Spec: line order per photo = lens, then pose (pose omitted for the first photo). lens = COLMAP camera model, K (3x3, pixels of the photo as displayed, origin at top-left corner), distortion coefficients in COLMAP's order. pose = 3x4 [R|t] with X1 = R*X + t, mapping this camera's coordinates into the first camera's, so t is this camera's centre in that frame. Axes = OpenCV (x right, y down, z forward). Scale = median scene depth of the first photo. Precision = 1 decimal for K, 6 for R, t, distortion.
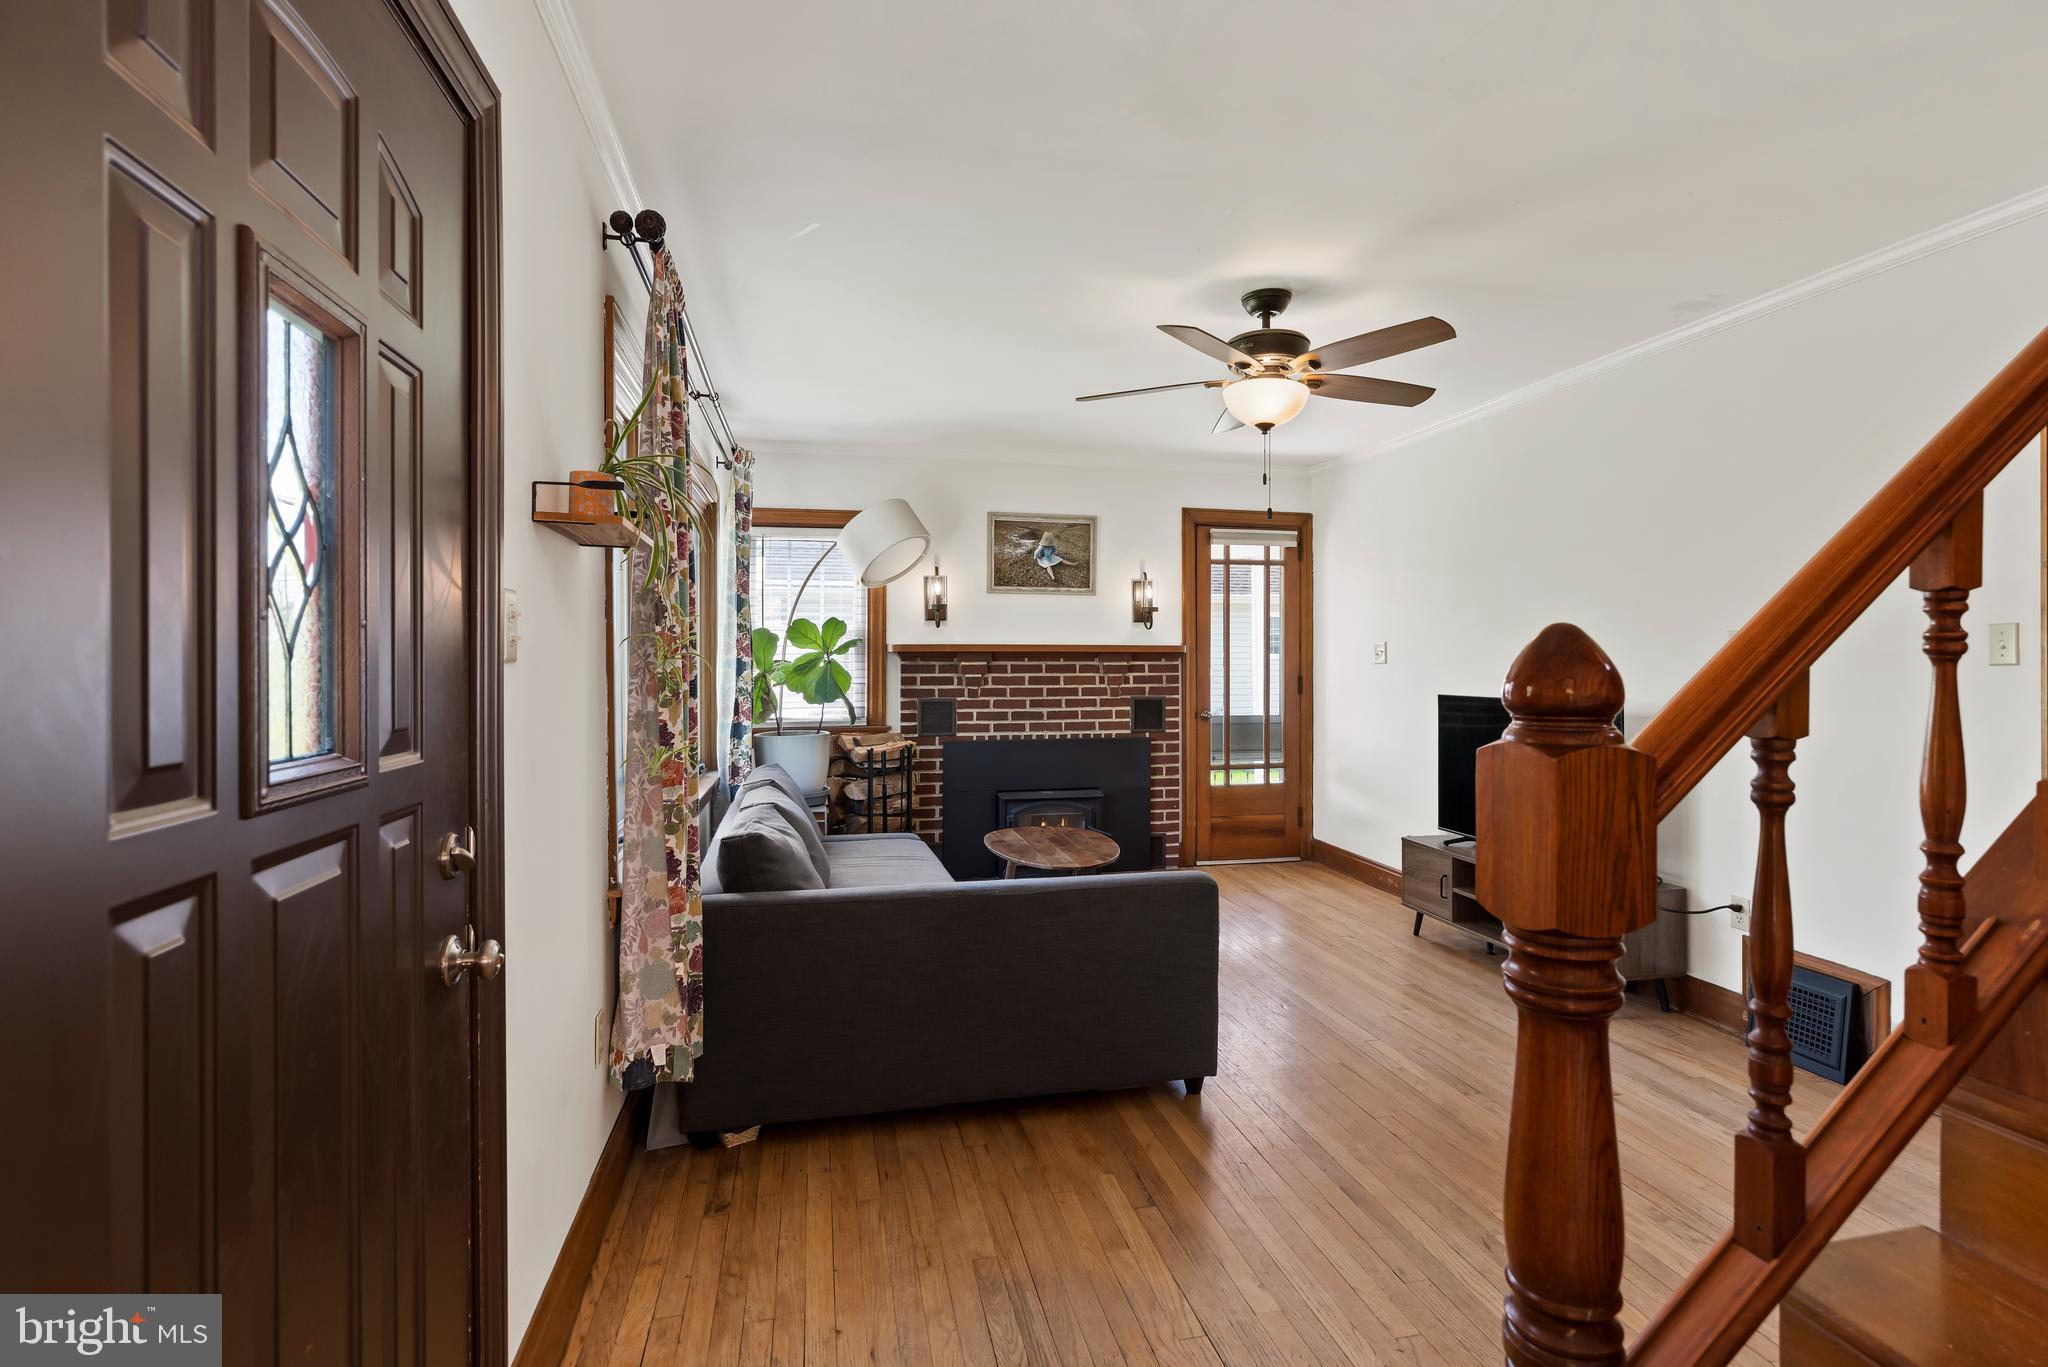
lens RADIAL K [[1002.3, 0, 1050.6], [0, 1002.3, 665.3], [0, 0, 1]] dist [0.004058, -0.001322]
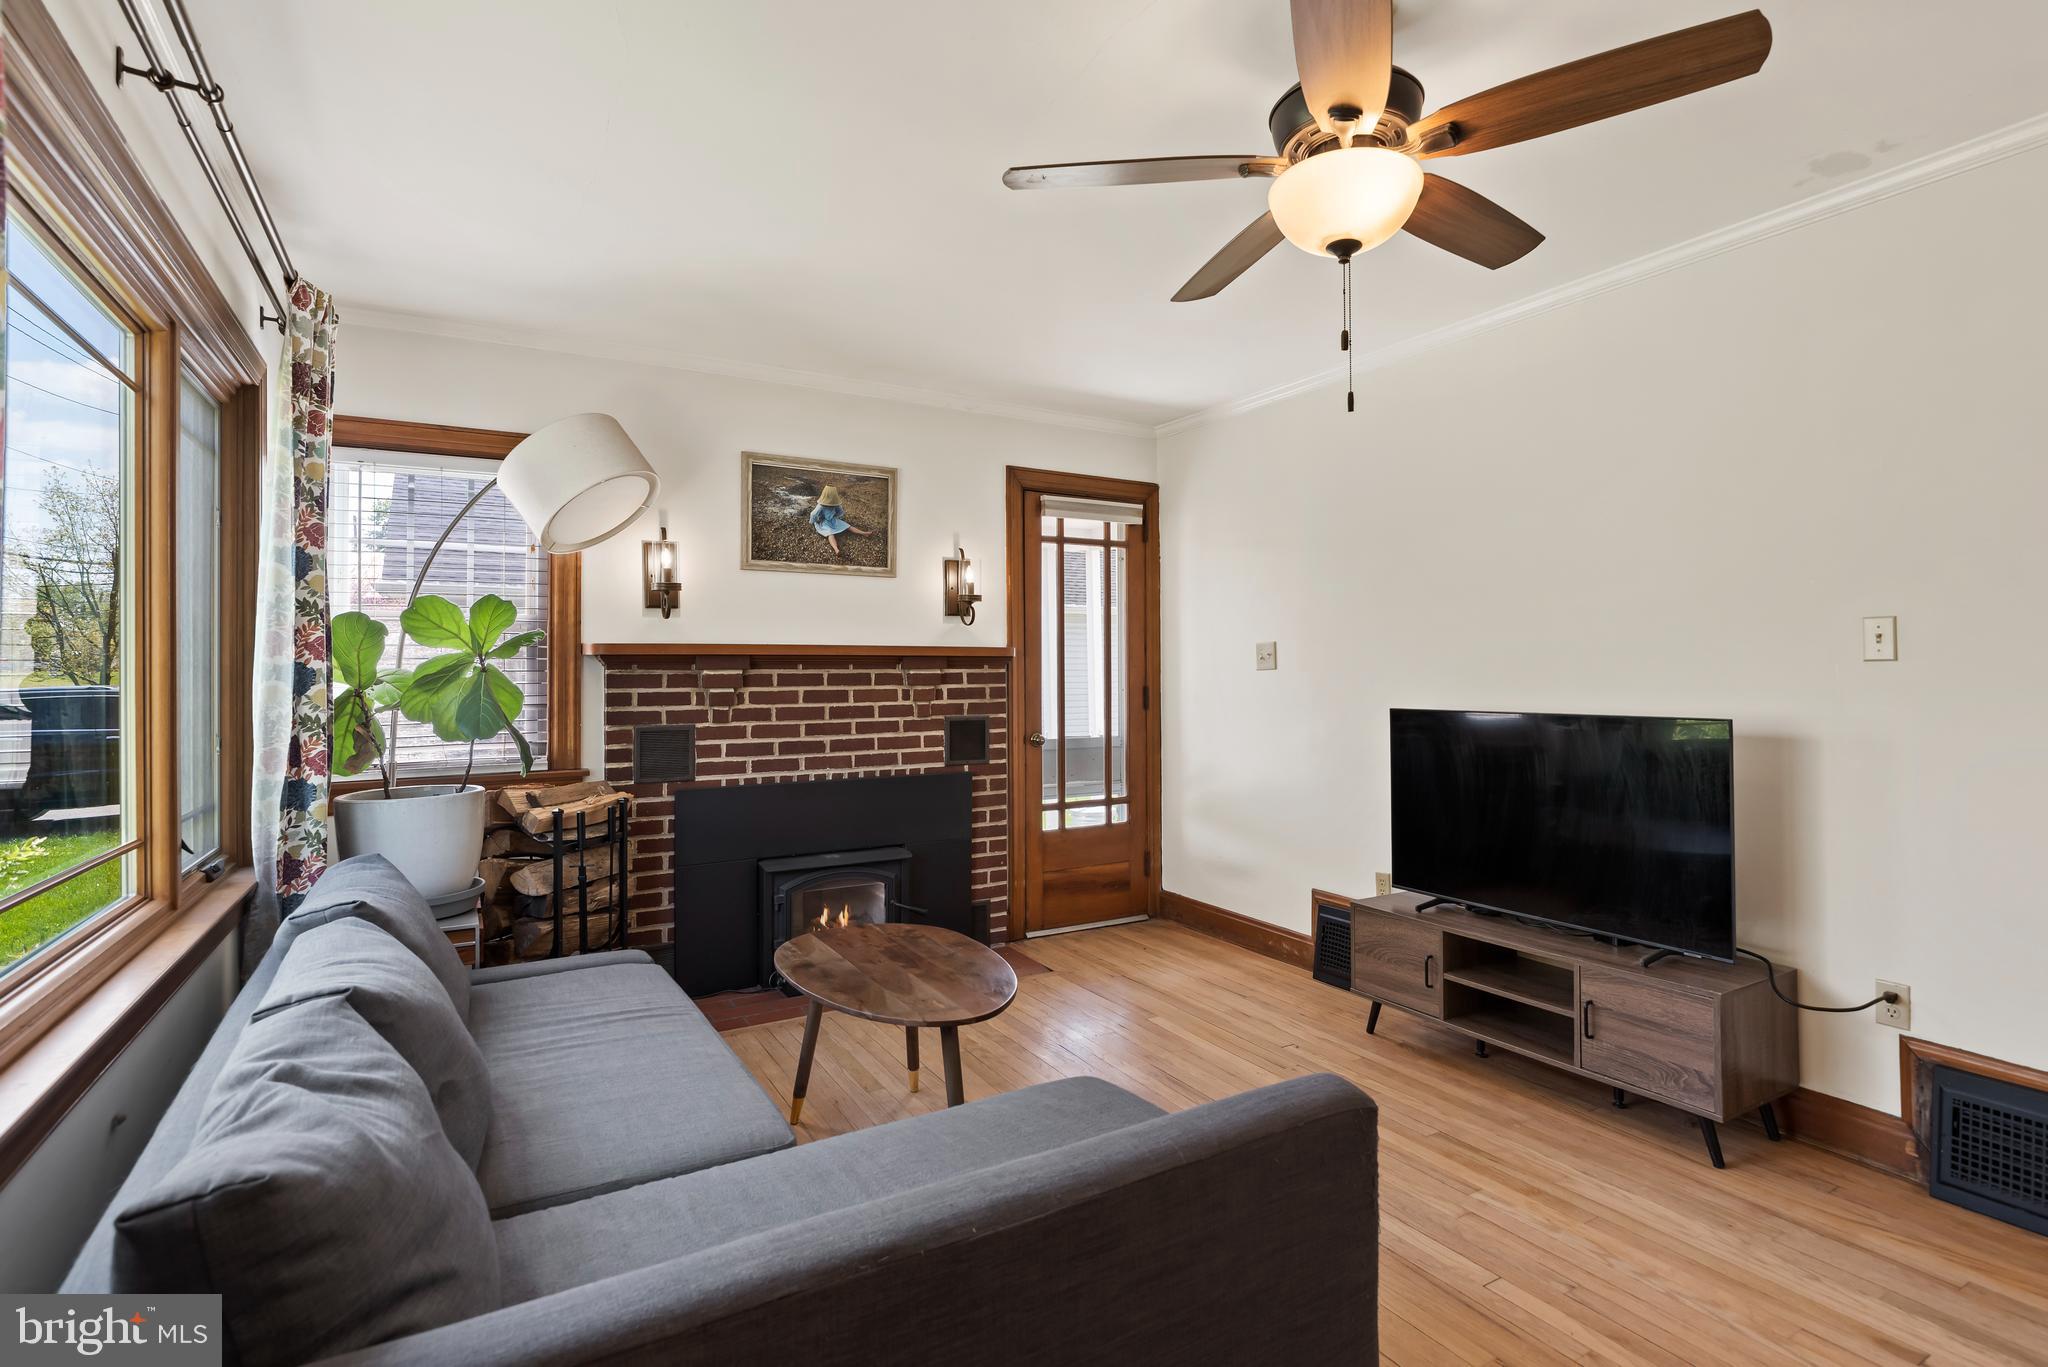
lens RADIAL K [[1002.3, 0, 1049.2], [0, 1002.3, 663.9], [0, 0, 1]] dist [0.004058, -0.001322]
pose [[0.954496, -0.002519, 0.298213, -0.068732], [0.007035, 0.999876, -0.014070, 0.003654], [-0.298141, 0.015528, 0.954396, 0.291926]]
